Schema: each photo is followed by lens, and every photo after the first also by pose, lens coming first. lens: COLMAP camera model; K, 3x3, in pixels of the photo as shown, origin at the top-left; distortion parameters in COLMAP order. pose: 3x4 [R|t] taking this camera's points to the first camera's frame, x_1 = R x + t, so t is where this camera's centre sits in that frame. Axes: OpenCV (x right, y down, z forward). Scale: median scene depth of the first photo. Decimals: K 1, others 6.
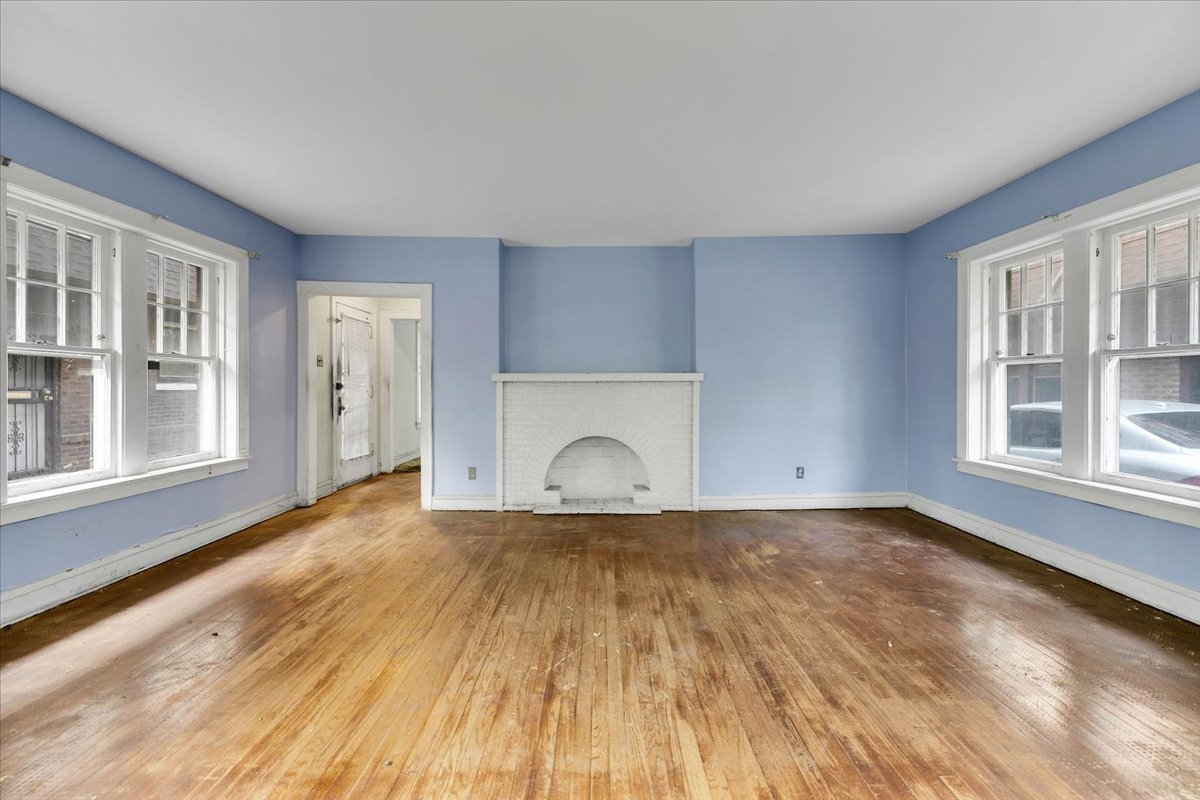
lens RADIAL K [[506.3, 0, 600.8], [0, 506.3, 380.5], [0, 0, 1]] dist [-0.002457, -0.000023]
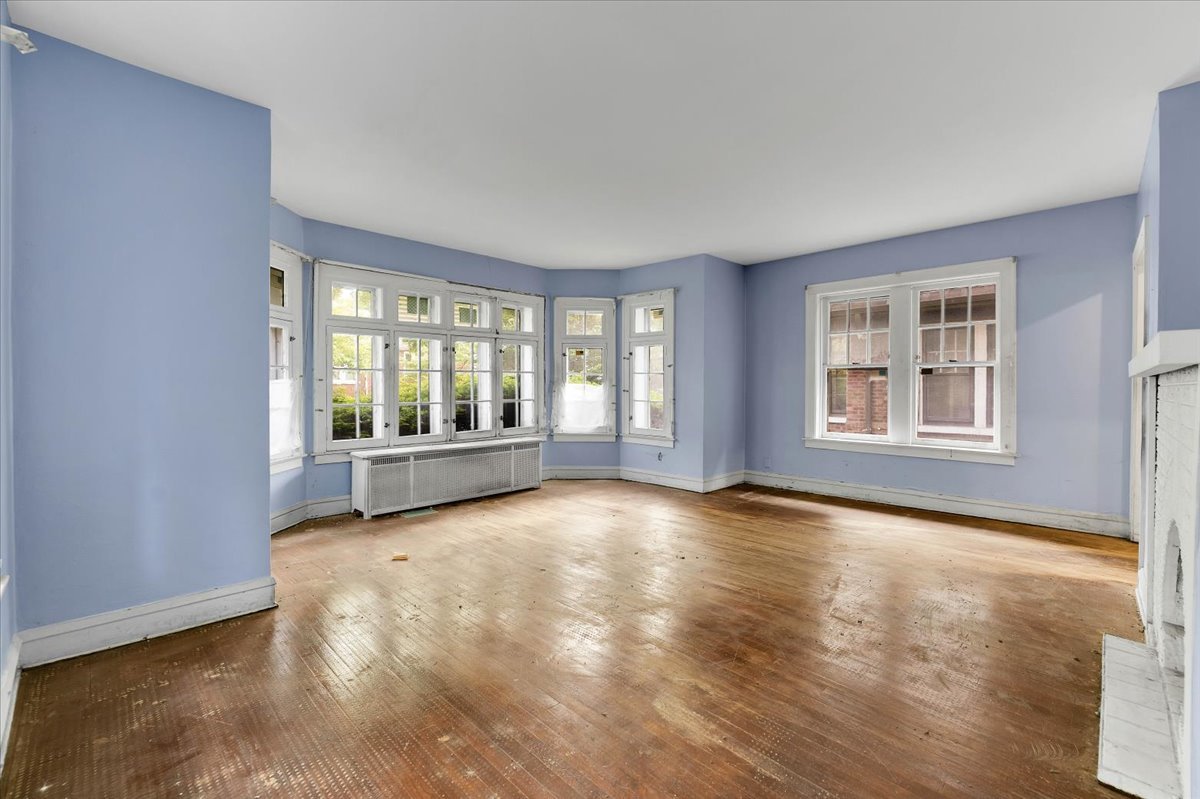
lens RADIAL K [[510.0, 0, 593.0], [0, 510.0, 391.3], [0, 0, 1]] dist [-0.000609, 0.000153]
pose [[-0.710375, 0.006048, -0.703798, 0.983753], [0.005548, 0.999980, 0.002994, 0.019183], [0.703802, -0.001778, -0.710394, 1.710344]]
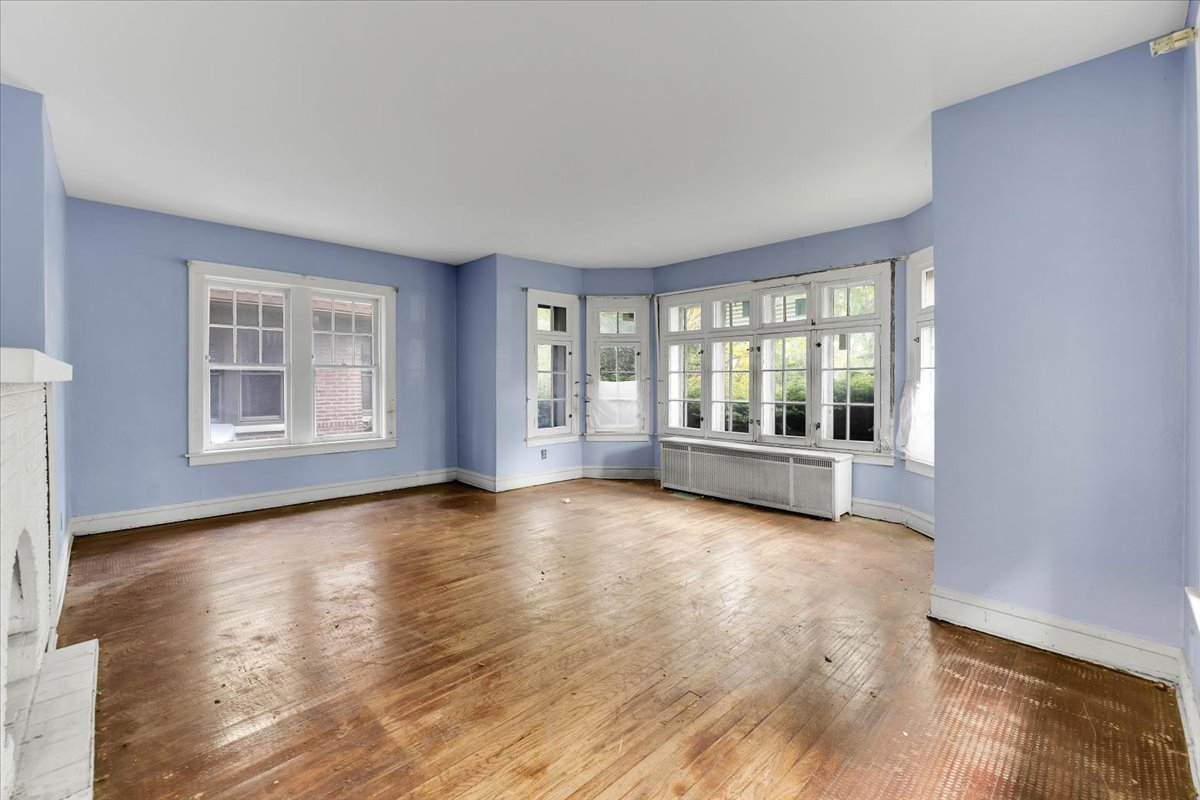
lens RADIAL K [[508.8, 0, 601.1], [0, 508.8, 383.8], [0, 0, 1]] dist [-0.001289, -0.000126]
pose [[-0.698872, -0.005042, 0.715229, -0.988543], [-0.008923, 0.999959, -0.001670, 0.001095], [-0.715192, -0.007550, -0.698888, 1.697764]]
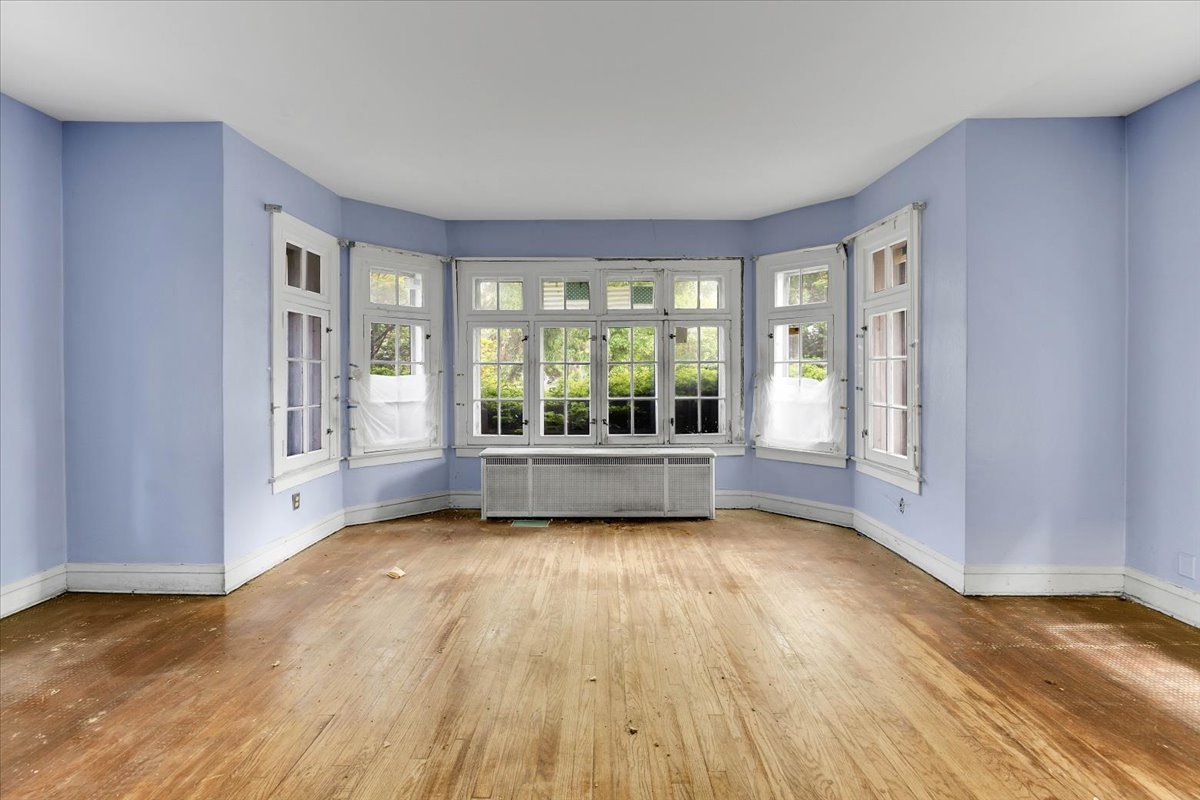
lens RADIAL K [[506.3, 0, 600.8], [0, 506.3, 380.5], [0, 0, 1]] dist [-0.002457, -0.000023]
pose [[-0.999989, 0.000746, 0.004673, -0.022861], [0.000738, 0.999998, -0.001839, 0.004737], [-0.004674, -0.001836, -0.999987, 1.597502]]
